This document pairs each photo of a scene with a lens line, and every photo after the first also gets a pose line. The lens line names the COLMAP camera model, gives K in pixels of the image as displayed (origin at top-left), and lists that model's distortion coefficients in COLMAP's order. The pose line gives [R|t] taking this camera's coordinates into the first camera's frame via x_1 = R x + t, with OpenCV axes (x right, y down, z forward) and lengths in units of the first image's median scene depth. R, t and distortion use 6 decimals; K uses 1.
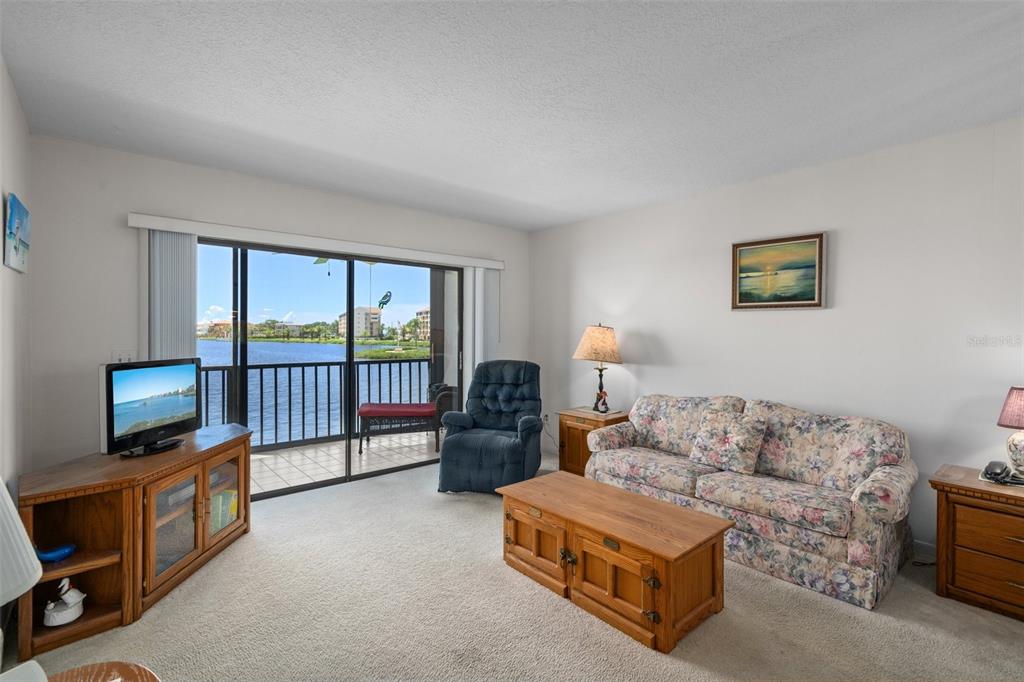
lens RADIAL K [[468.2, 0, 507.1], [0, 468.2, 338.6], [0, 0, 1]] dist [-0.002241, 0.000149]
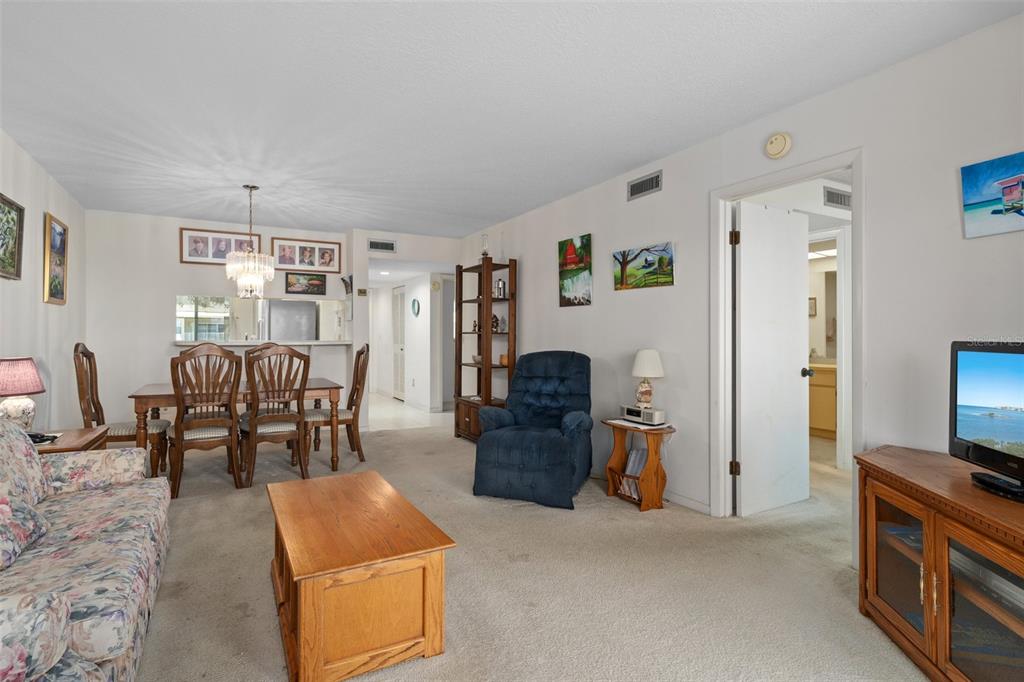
lens RADIAL K [[502.5, 0, 505.8], [0, 502.5, 340.0], [0, 0, 1]] dist [0.000022, -0.000137]
pose [[-0.980607, -0.005449, 0.195910, -0.169707], [-0.001324, 0.999775, 0.021178, 0.022931], [-0.195981, 0.020508, -0.980393, 1.270448]]
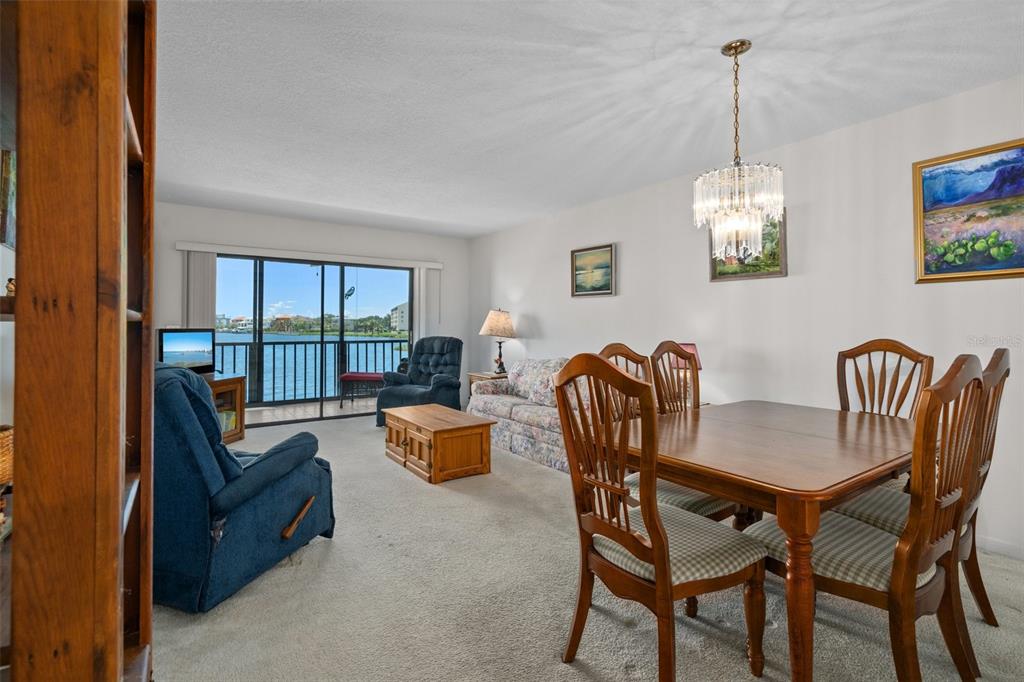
lens RADIAL K [[477.4, 0, 505.0], [0, 477.4, 323.6], [0, 0, 1]] dist [-0.000109, 0.000081]
pose [[0.993454, -0.002216, -0.114215, 0.451982], [0.000128, 0.999833, -0.018286, 0.044305], [0.114237, 0.018152, 0.993288, -0.451356]]
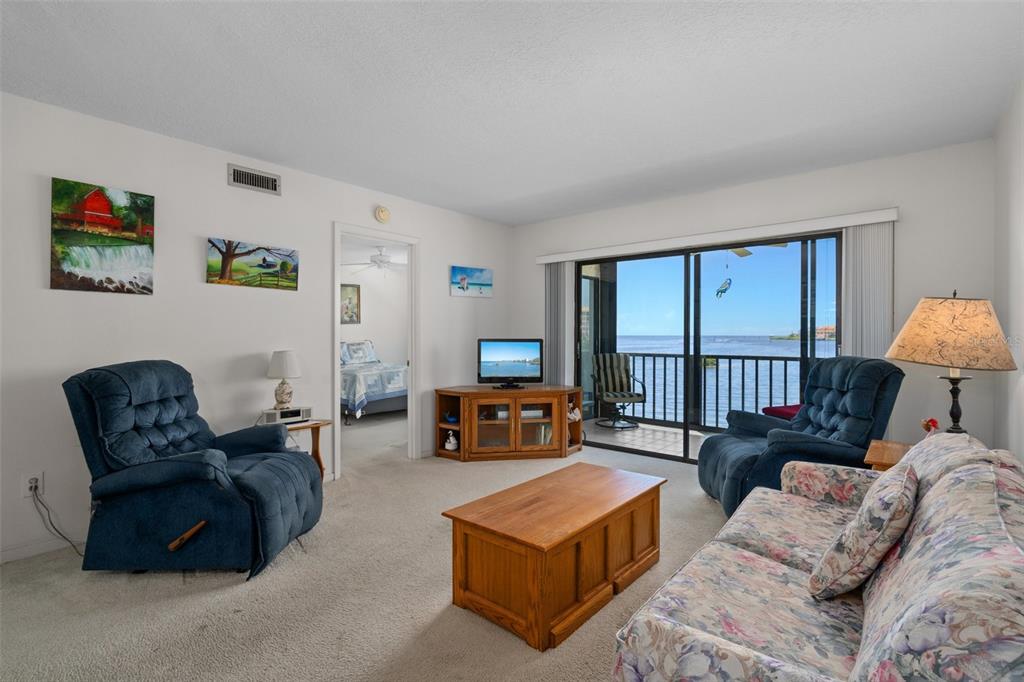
lens RADIAL K [[476.5, 0, 510.6], [0, 476.5, 335.5], [0, 0, 1]] dist [-0.000800, 0.000238]
pose [[0.152537, -0.002495, -0.988295, 0.789851], [-0.011345, 0.999927, -0.004276, 0.030241], [0.988233, 0.011865, 0.152498, 0.520375]]
